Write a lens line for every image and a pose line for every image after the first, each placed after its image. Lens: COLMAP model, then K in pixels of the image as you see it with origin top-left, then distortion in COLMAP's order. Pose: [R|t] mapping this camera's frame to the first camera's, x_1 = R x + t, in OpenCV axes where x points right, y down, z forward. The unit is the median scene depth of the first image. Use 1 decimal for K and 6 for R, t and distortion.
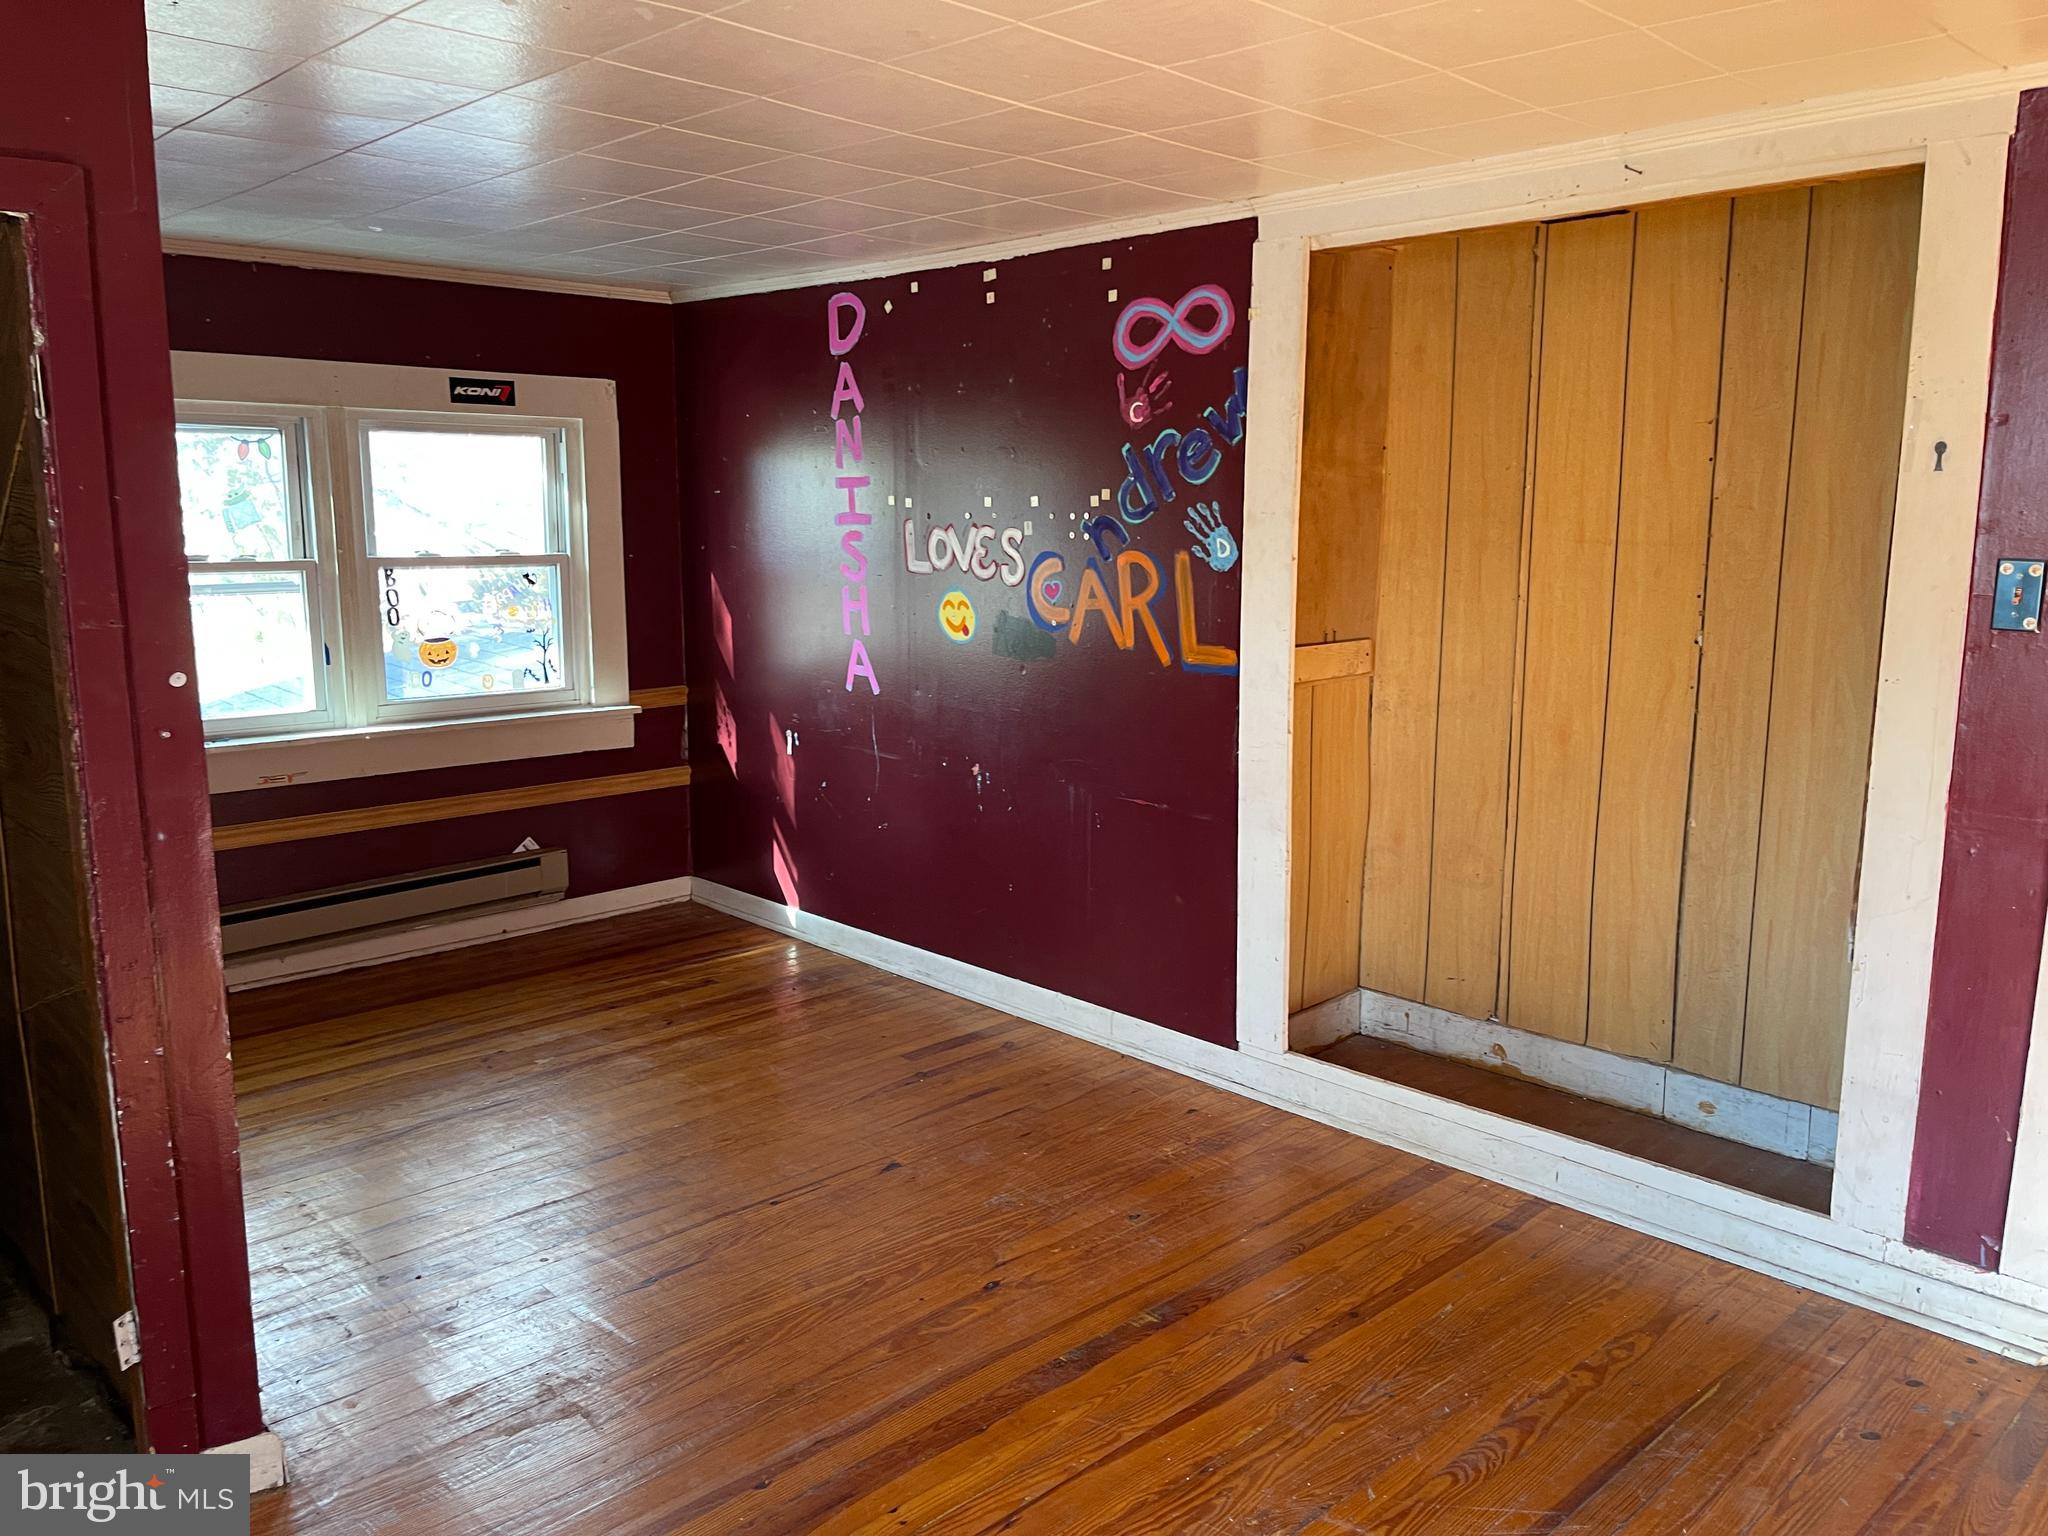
lens RADIAL K [[1552.1, 0, 1025.7], [0, 1552.1, 767.6], [0, 0, 1]] dist [0.034459, -0.018399]
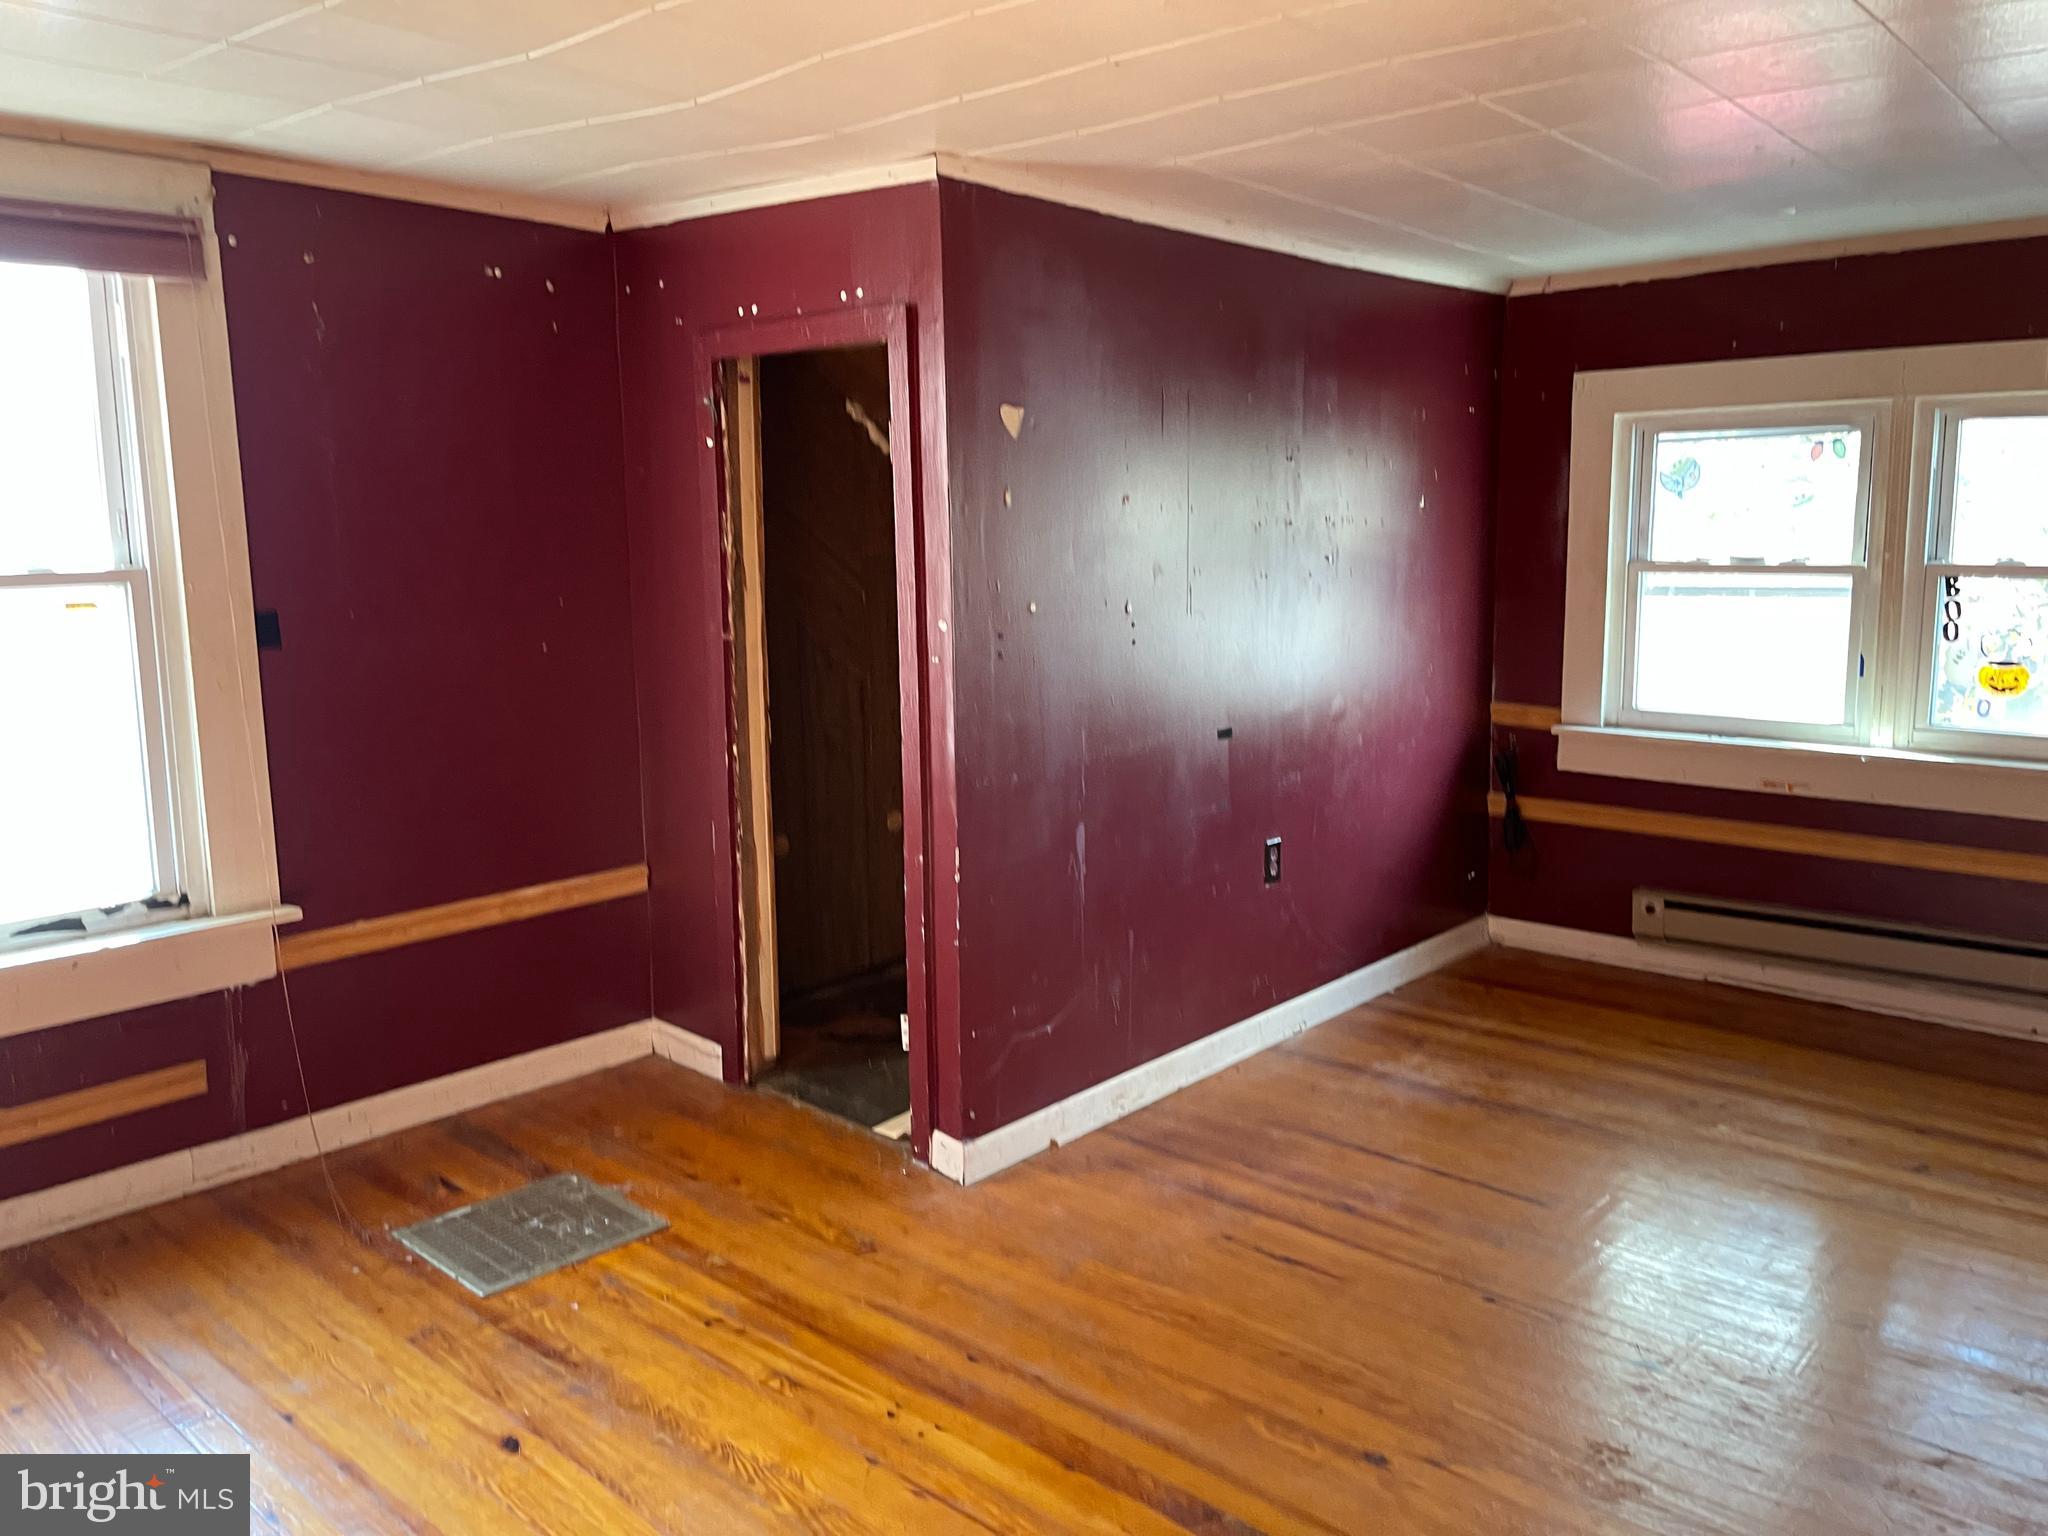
lens RADIAL K [[1552.1, 0, 1025.6], [0, 1552.1, 764.1], [0, 0, 1]] dist [0.034459, -0.018399]
pose [[0.068472, 0.153944, -0.985704, 0.459800], [-0.157386, 0.977318, 0.141702, -0.071173], [0.985160, 0.145434, 0.091148, 0.443462]]
